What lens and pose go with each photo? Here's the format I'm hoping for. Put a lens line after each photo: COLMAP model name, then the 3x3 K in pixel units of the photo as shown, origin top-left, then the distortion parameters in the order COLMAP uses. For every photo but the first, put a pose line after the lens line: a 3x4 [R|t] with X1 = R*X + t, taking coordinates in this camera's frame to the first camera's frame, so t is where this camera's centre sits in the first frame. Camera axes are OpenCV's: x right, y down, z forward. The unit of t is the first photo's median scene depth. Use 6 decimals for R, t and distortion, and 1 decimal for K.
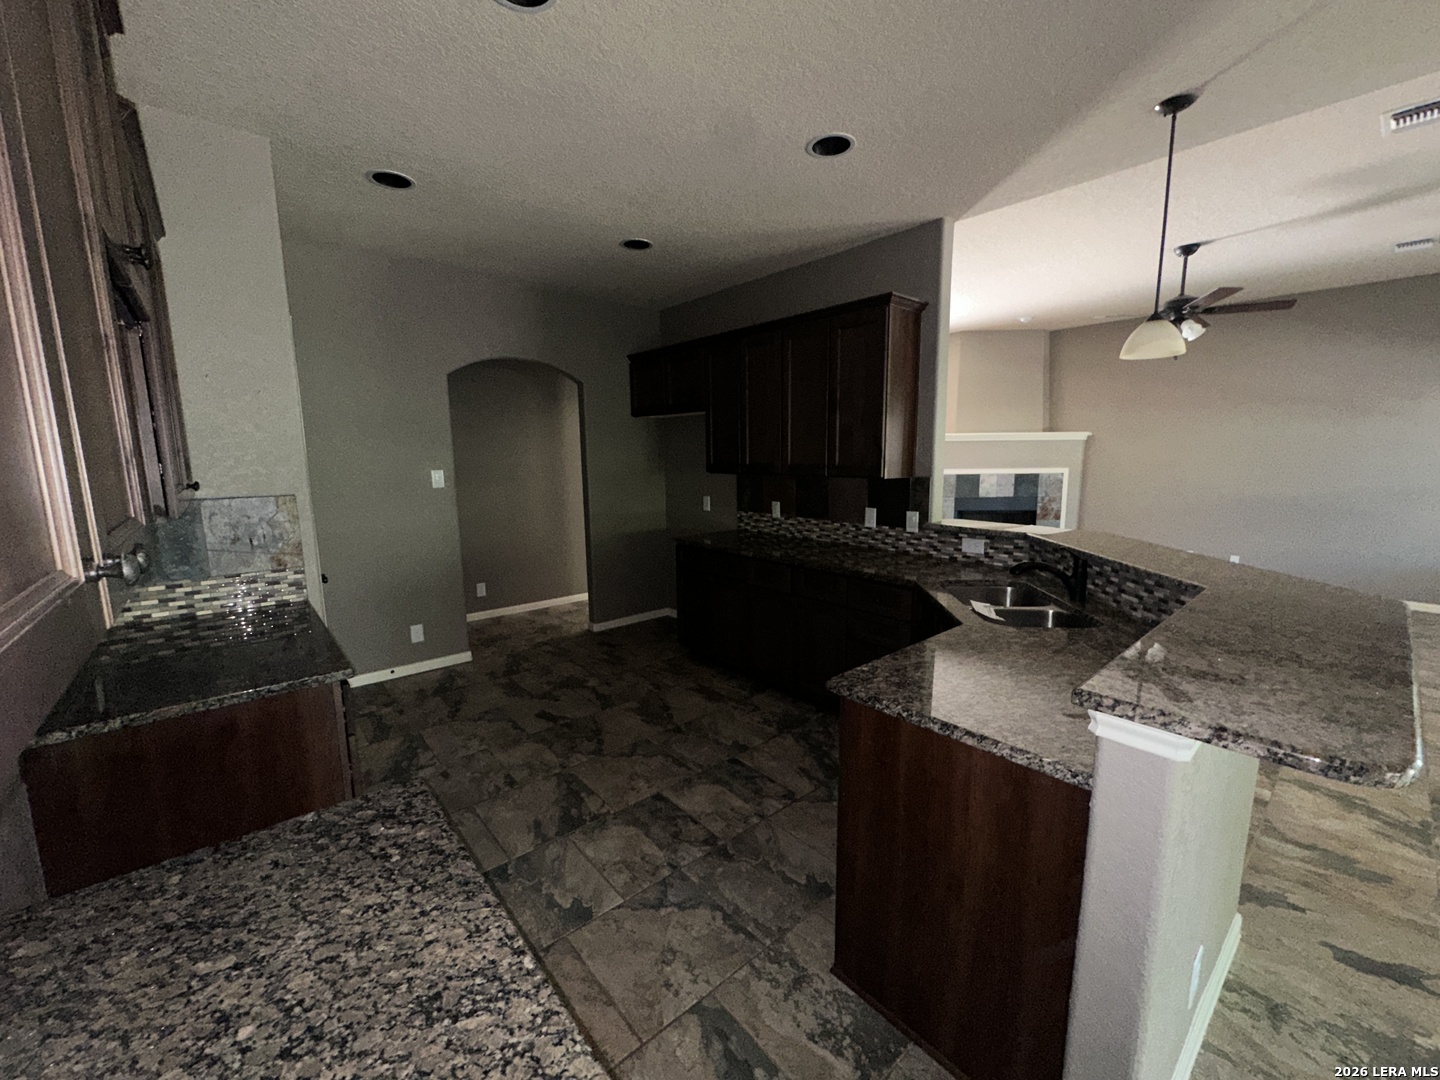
lens RADIAL K [[578.0, 0, 732.9], [0, 578.0, 537.2], [0, 0, 1]] dist [-0.004360, 0.000811]
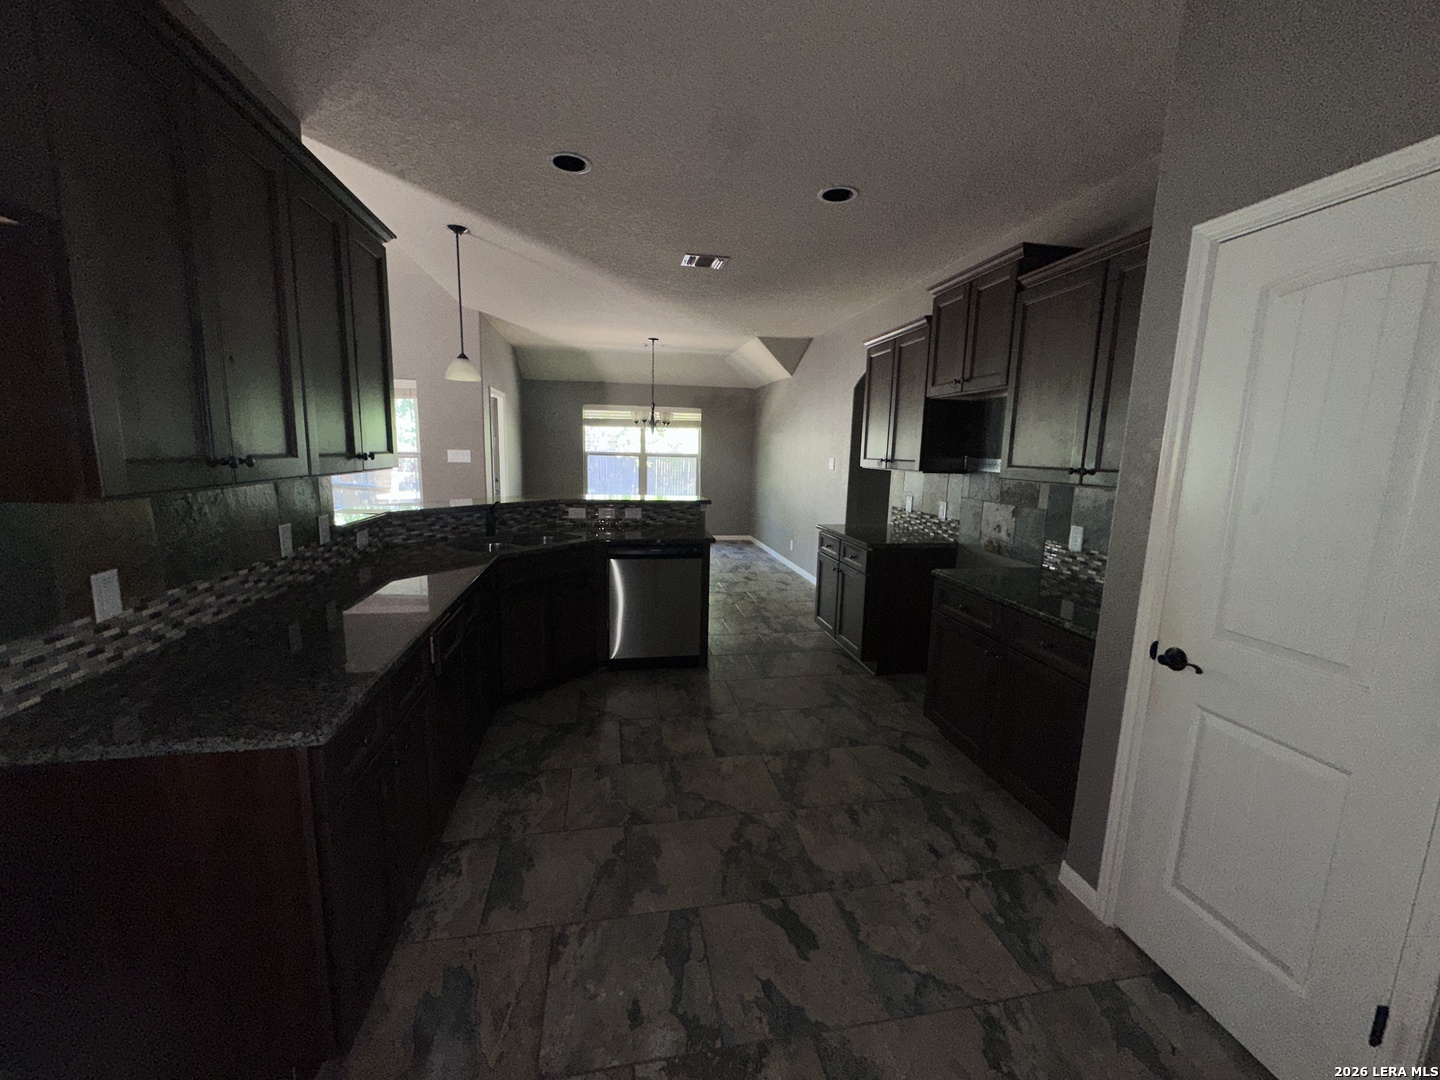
lens RADIAL K [[578.0, 0, 717.9], [0, 578.0, 520.9], [0, 0, 1]] dist [-0.004360, 0.000811]
pose [[-0.854450, -0.073678, 0.514282, -0.516517], [0.064452, 0.967214, 0.245650, -0.194088], [-0.515520, 0.243042, -0.821687, 1.411549]]
